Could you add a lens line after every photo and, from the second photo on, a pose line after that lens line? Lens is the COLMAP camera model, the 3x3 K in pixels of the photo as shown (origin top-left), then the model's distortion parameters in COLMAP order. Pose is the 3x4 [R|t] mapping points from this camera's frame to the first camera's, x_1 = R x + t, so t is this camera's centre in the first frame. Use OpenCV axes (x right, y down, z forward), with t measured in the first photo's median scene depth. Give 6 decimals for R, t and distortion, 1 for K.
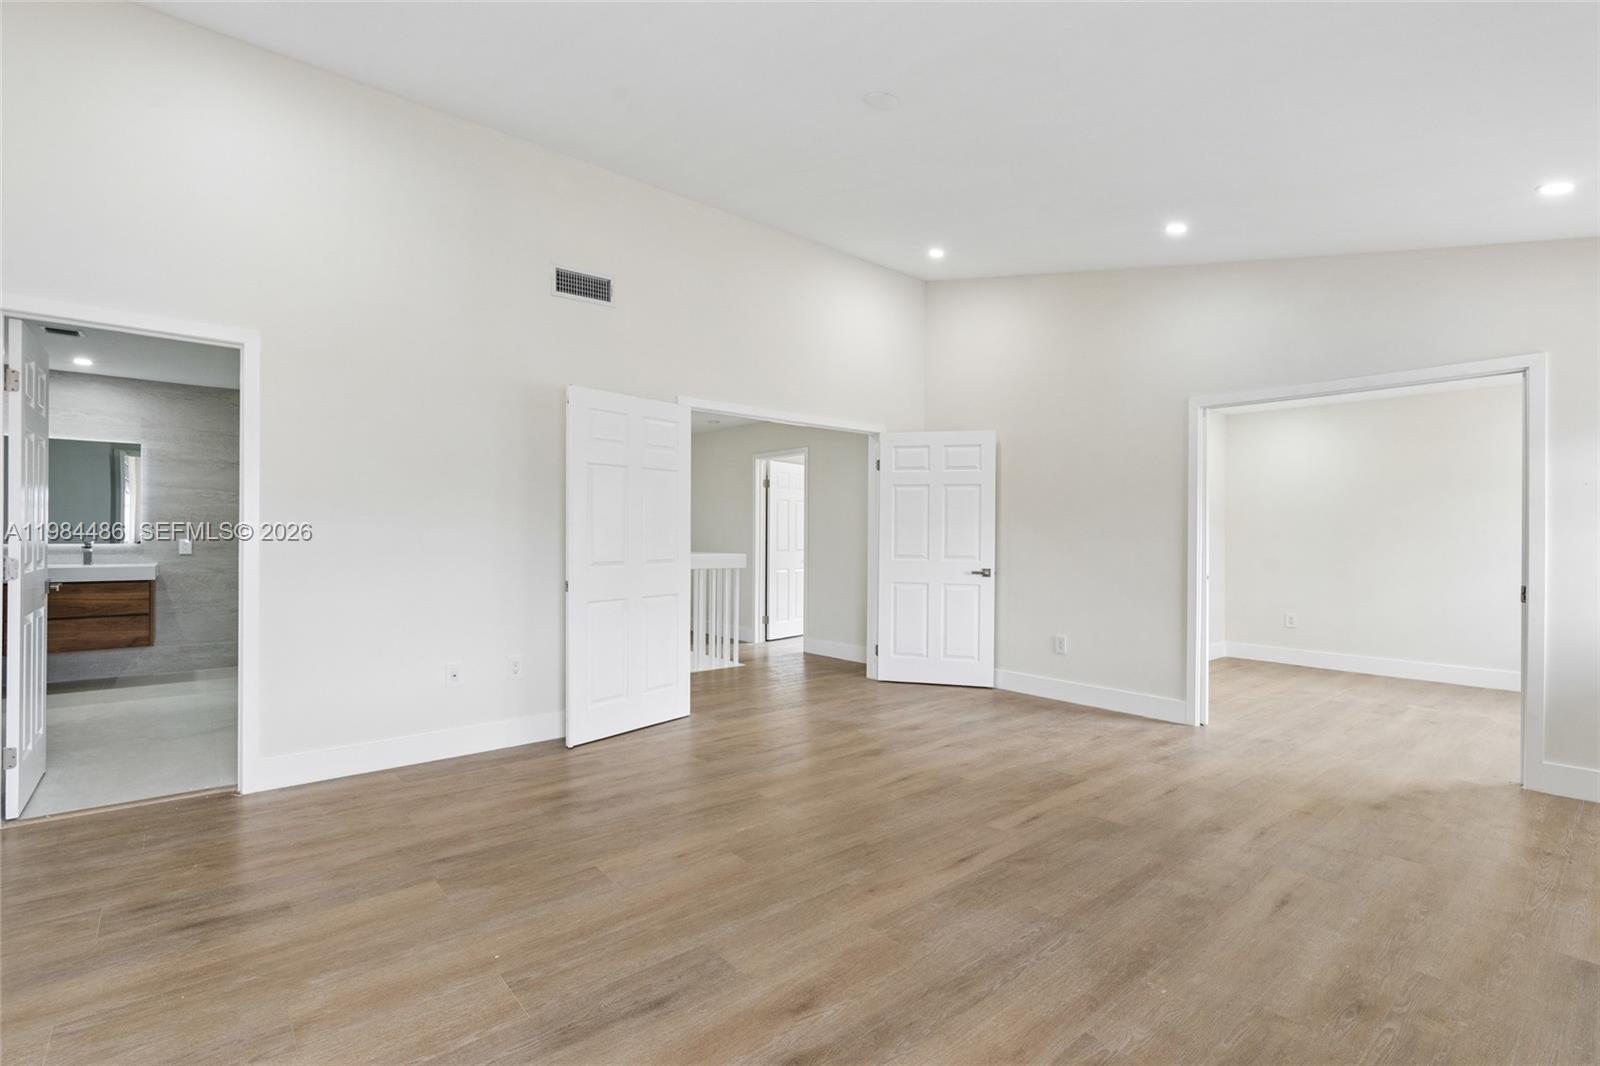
lens RADIAL K [[736.9, 0, 802.8], [0, 736.9, 565.0], [0, 0, 1]] dist [-0.000059, 0.000176]
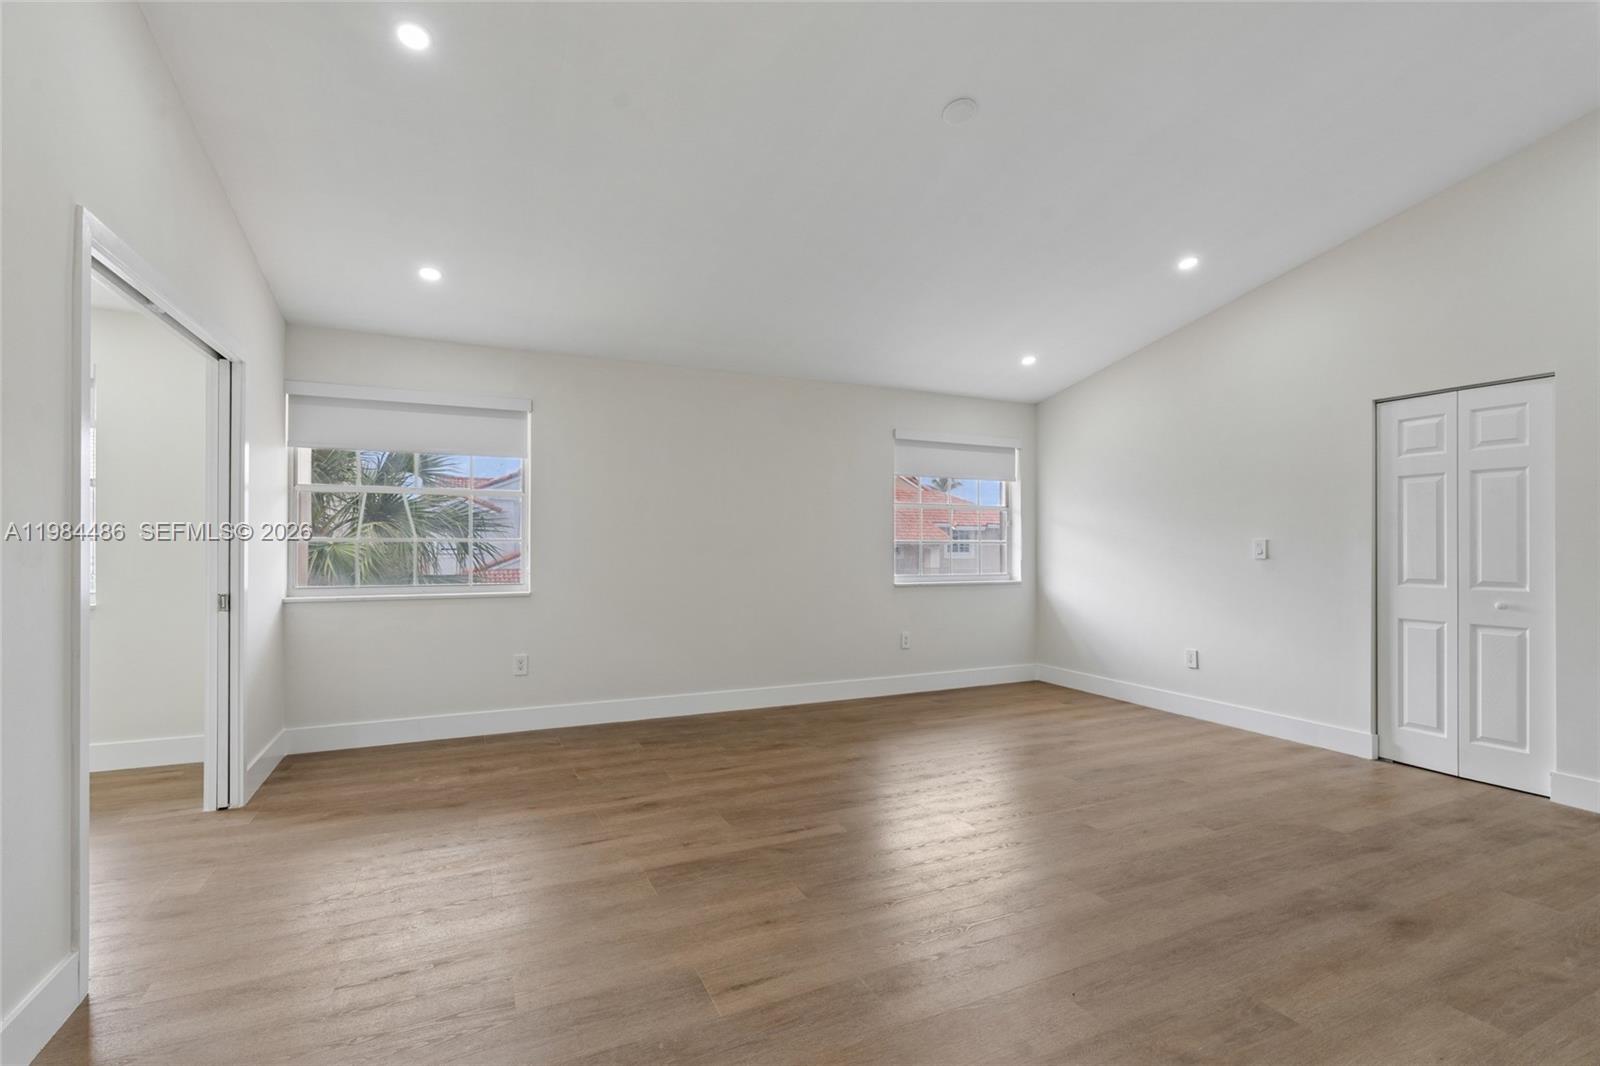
lens RADIAL K [[731.0, 0, 800.0], [0, 731.0, 533.0], [0, 0, 1]] dist [-0.000259, 0.000037]
pose [[-0.963903, -0.008649, 0.266115, 0.047239], [-0.001887, 0.999669, 0.025657, -0.083933], [-0.266248, 0.024229, -0.963600, 1.967666]]
